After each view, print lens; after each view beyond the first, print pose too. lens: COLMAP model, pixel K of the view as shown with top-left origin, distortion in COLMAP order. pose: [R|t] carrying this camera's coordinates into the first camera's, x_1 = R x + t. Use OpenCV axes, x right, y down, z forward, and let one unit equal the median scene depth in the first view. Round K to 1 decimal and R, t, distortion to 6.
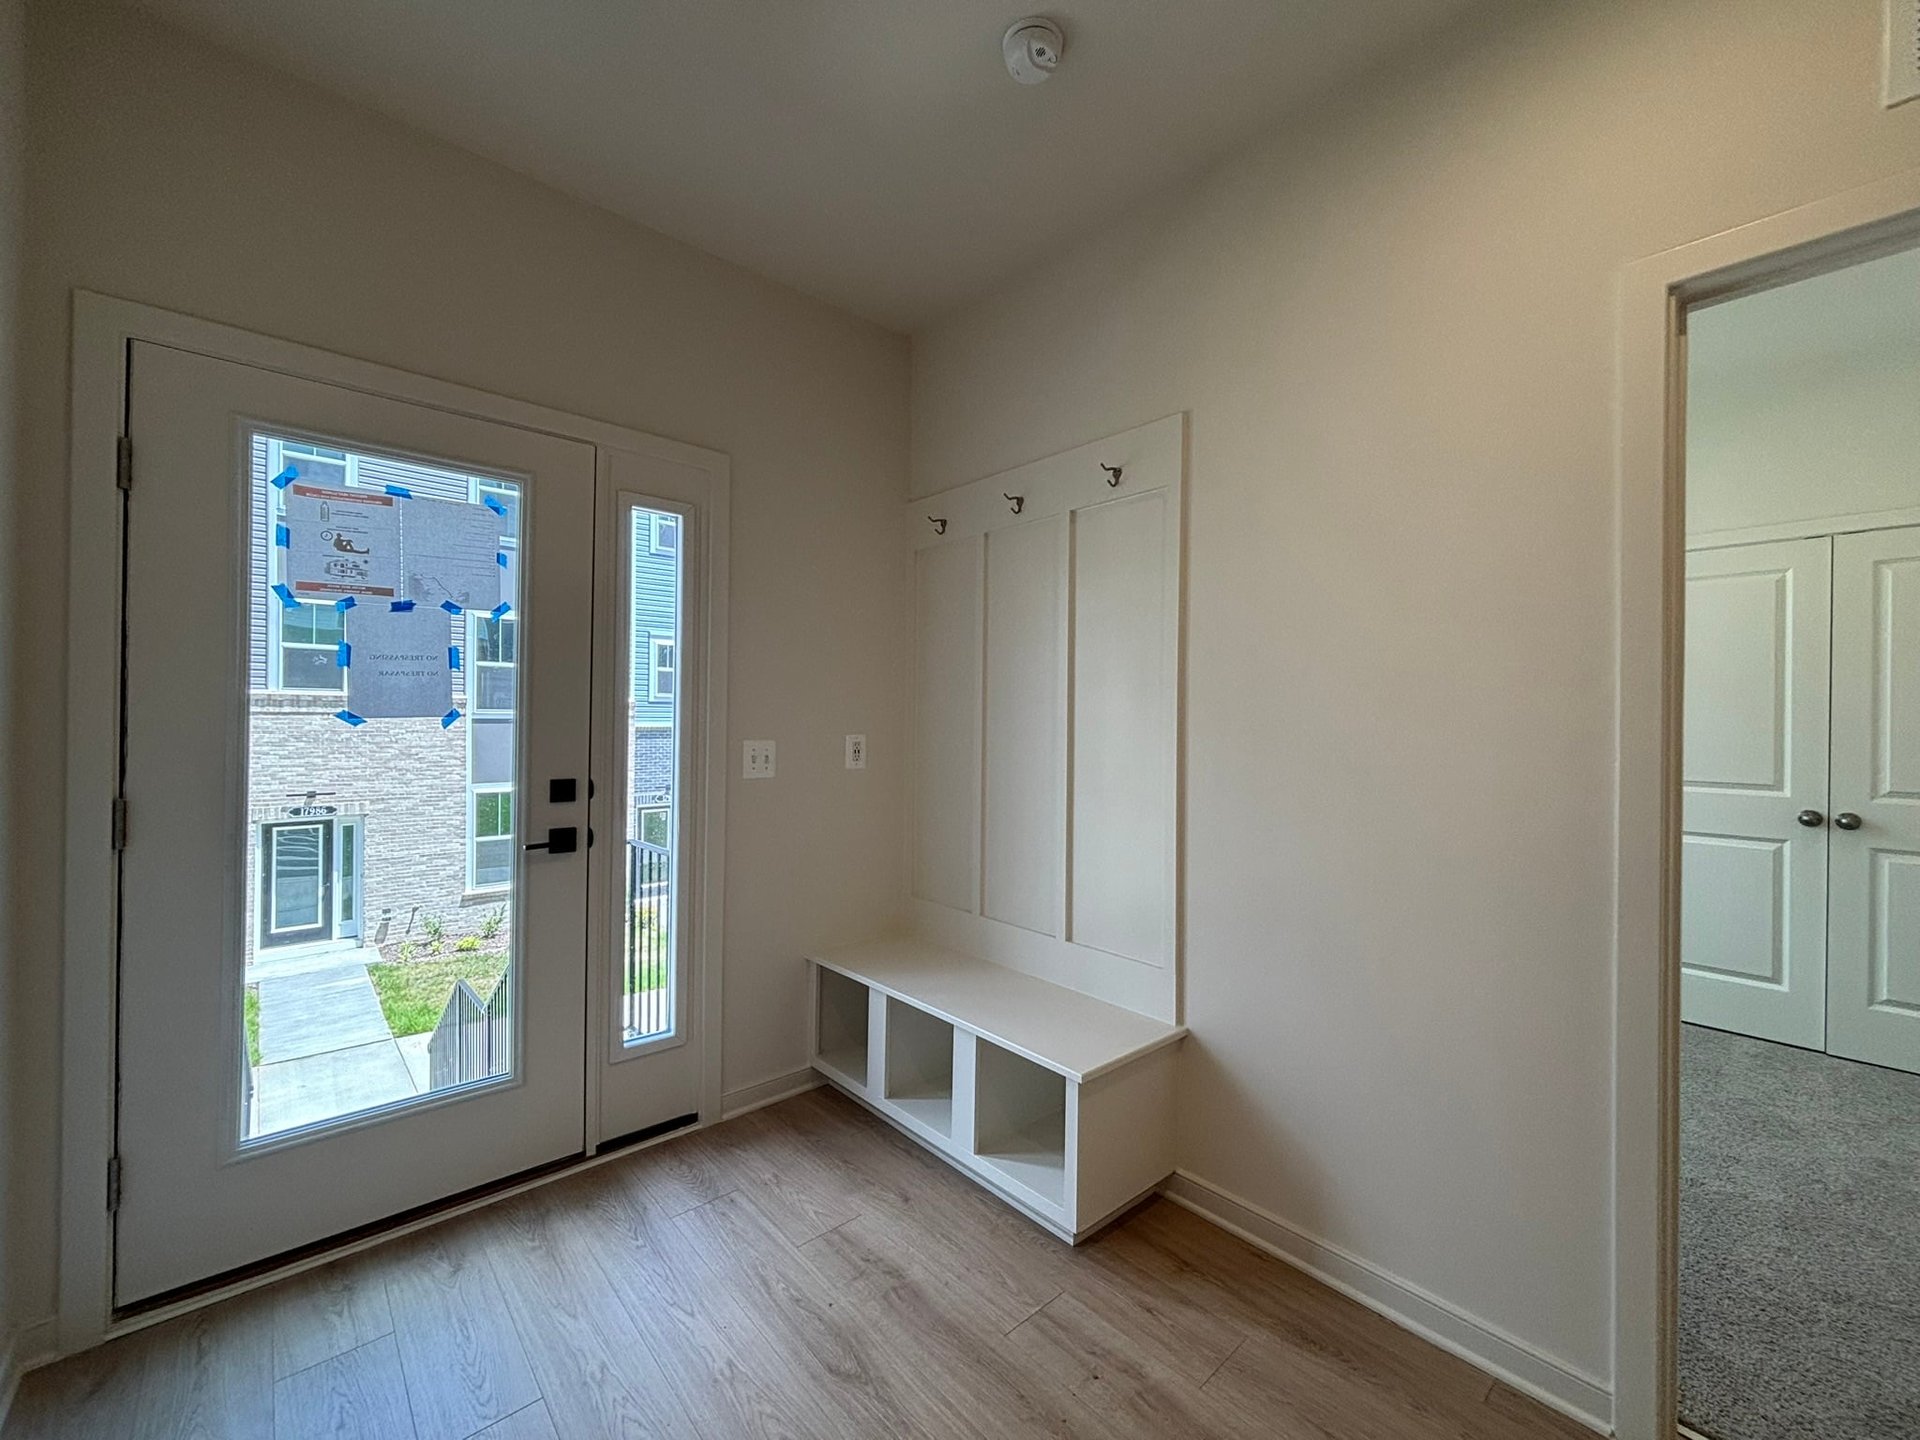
lens RADIAL K [[770.8, 0, 964.8], [0, 770.8, 718.3], [0, 0, 1]] dist [0.004061, 0.000636]
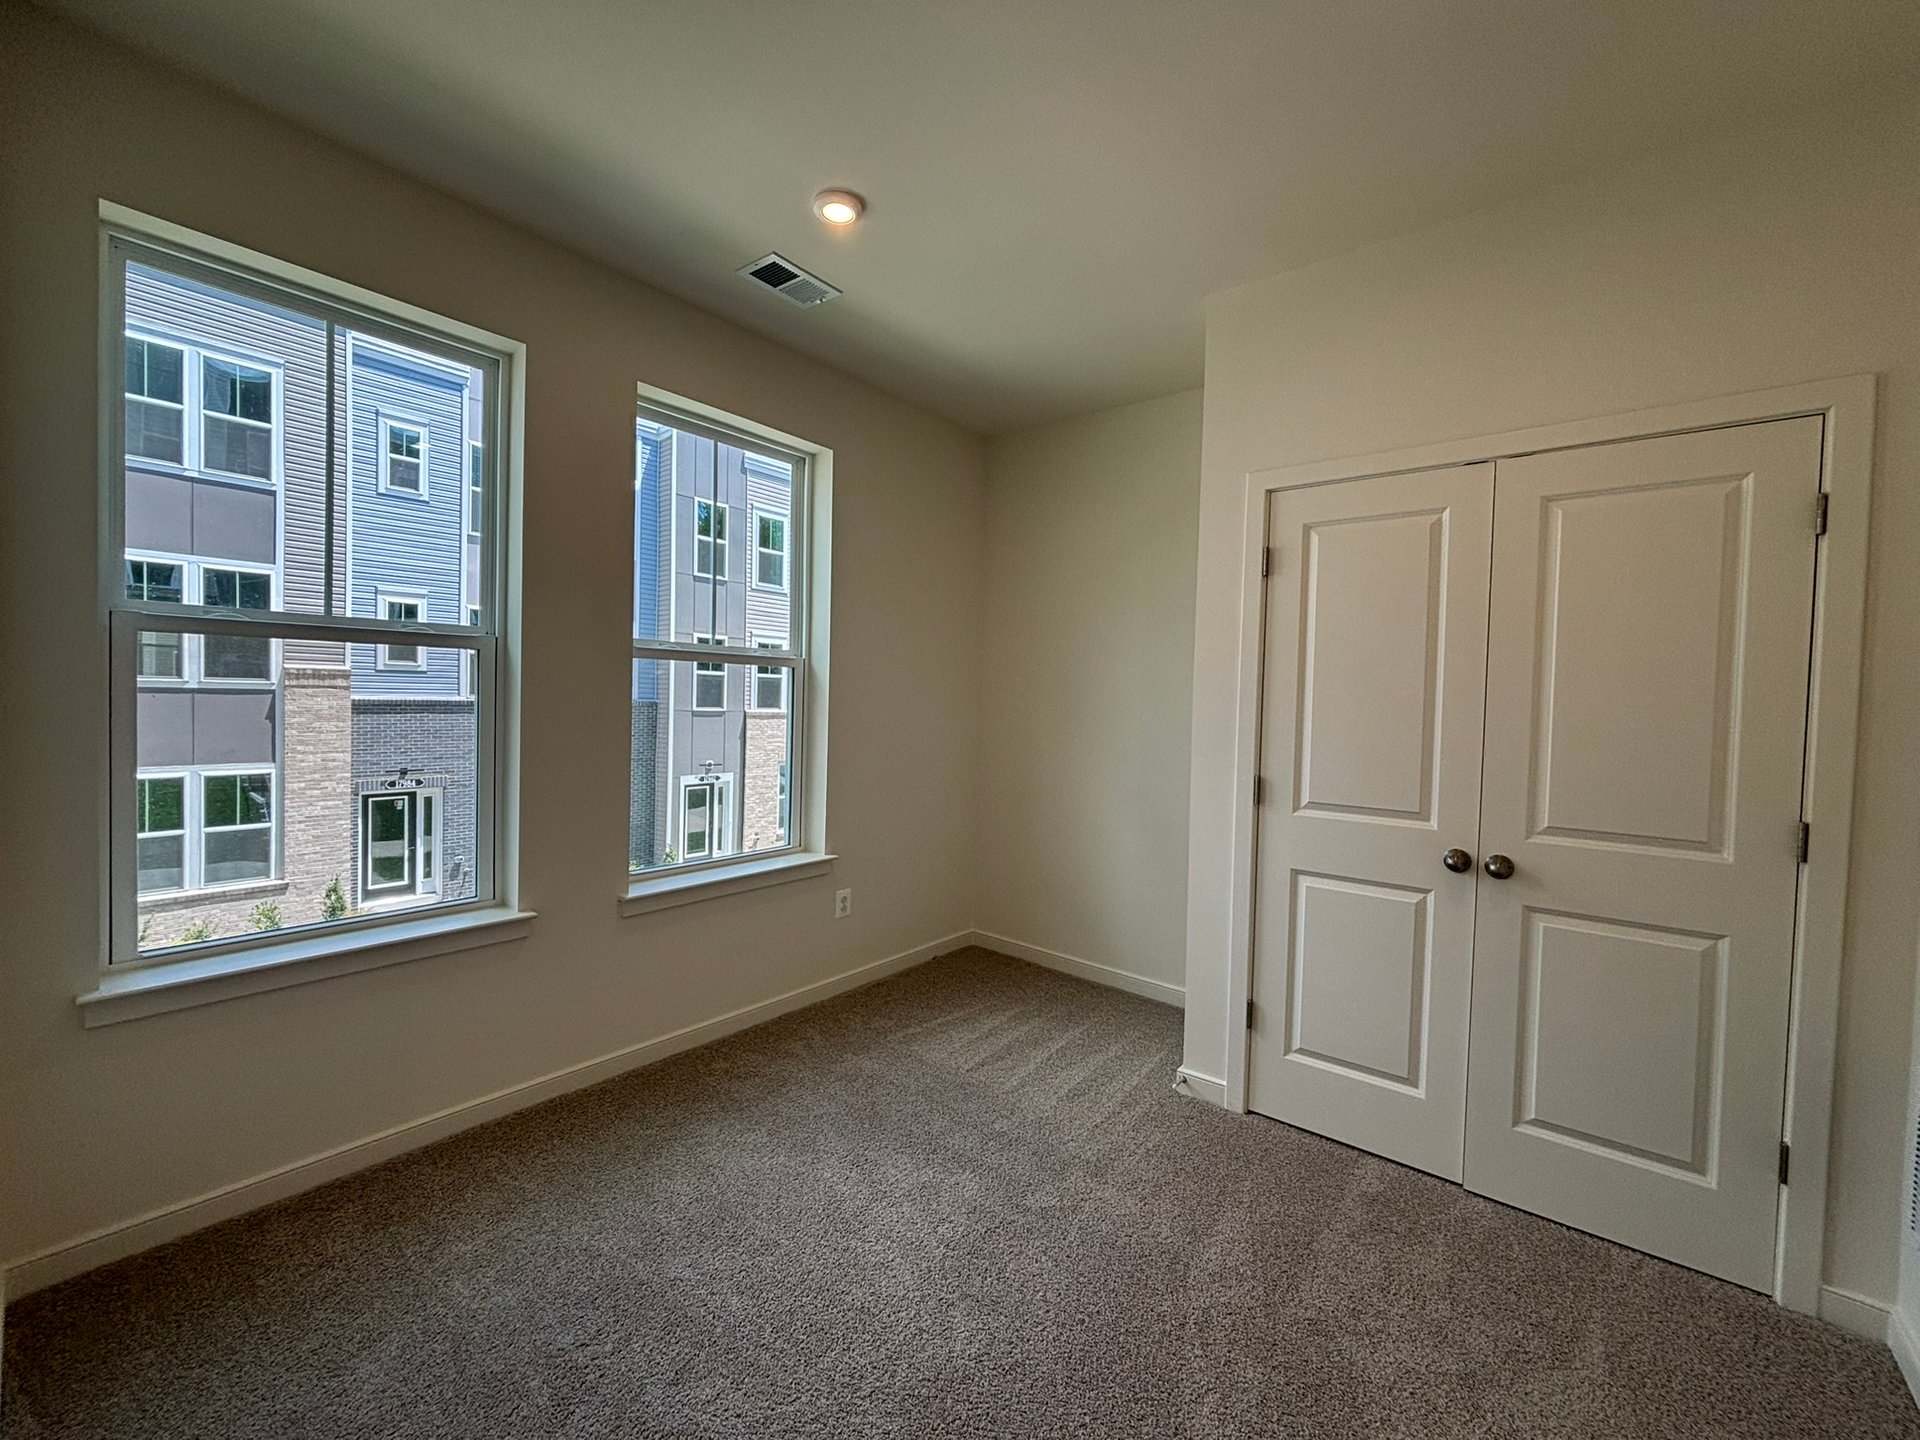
lens RADIAL K [[767.7, 0, 960.0], [0, 767.7, 720.0], [0, 0, 1]] dist [0.014943, 0.000353]
pose [[0.989196, 0.006872, 0.146441, 0.522991], [-0.012028, 0.999338, 0.034347, -0.019649], [-0.146107, -0.035737, 0.988623, 0.360597]]
